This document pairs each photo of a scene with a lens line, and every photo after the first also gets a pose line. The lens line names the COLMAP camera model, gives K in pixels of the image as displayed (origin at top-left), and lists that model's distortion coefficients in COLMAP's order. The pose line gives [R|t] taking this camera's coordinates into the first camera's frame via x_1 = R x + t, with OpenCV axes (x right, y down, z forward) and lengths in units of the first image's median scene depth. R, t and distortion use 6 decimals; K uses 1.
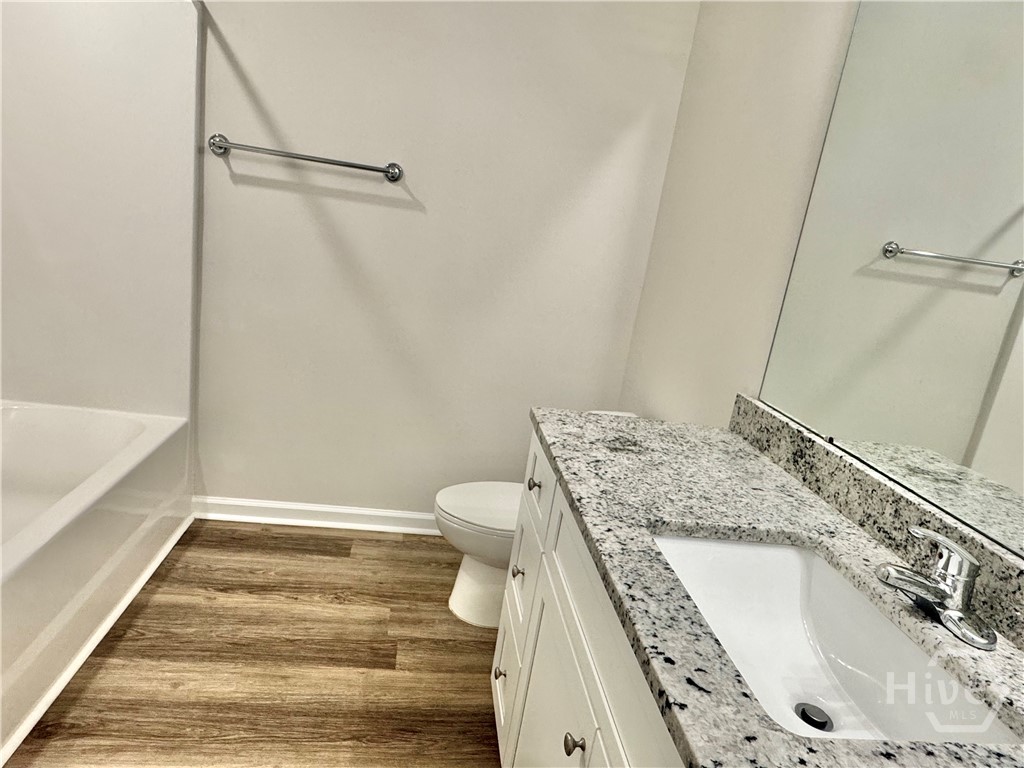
lens RADIAL K [[621.1, 0, 508.2], [0, 621.1, 383.0], [0, 0, 1]] dist [-0.004675, 0.004933]
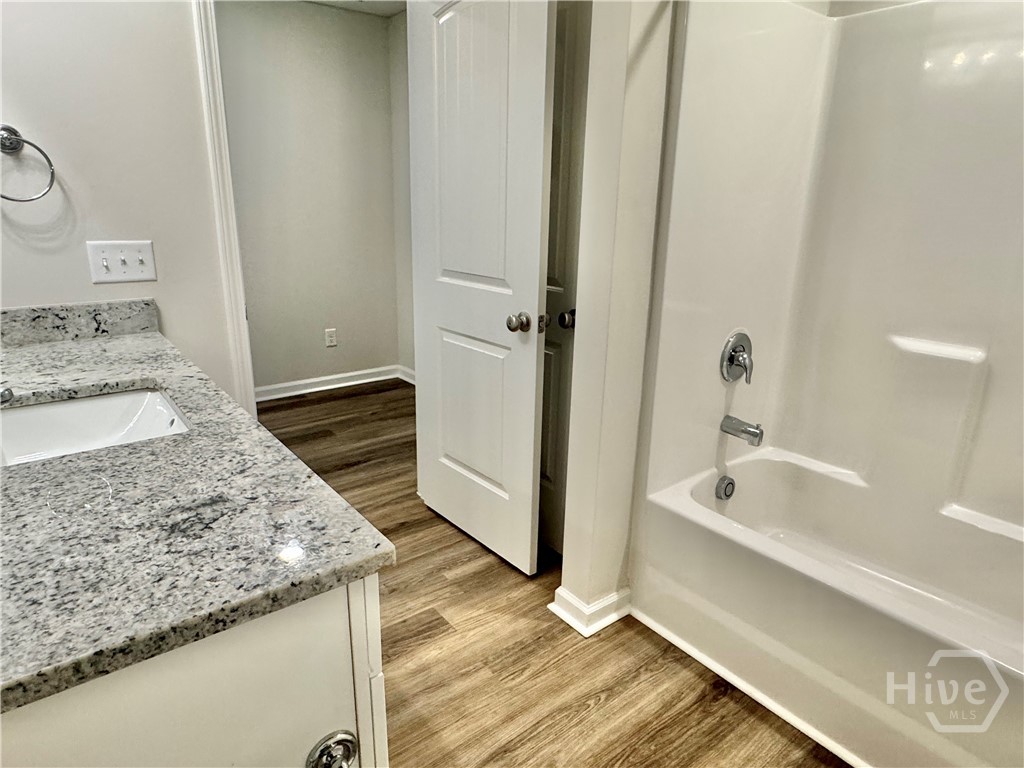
lens RADIAL K [[621.1, 0, 511.0], [0, 621.1, 386.8], [0, 0, 1]] dist [-0.004675, 0.004933]
pose [[-0.840463, -0.007867, -0.541811, 0.267156], [-0.272994, 0.869876, 0.410840, -0.352372], [0.468076, 0.493208, -0.733247, 1.583516]]
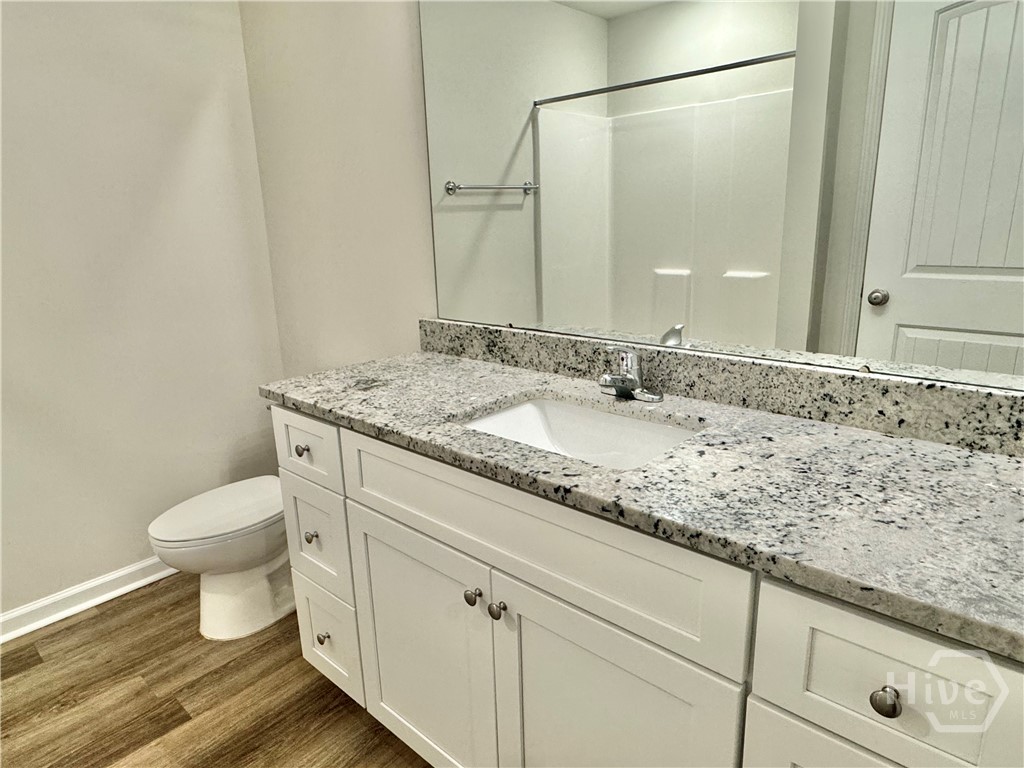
lens RADIAL K [[621.1, 0, 503.3], [0, 621.1, 379.6], [0, 0, 1]] dist [-0.004675, 0.004933]
pose [[0.743474, -0.326899, 0.583425, -0.296947], [0.305264, 0.942090, 0.138857, 0.011054], [-0.595030, 0.074862, 0.800209, -0.047498]]
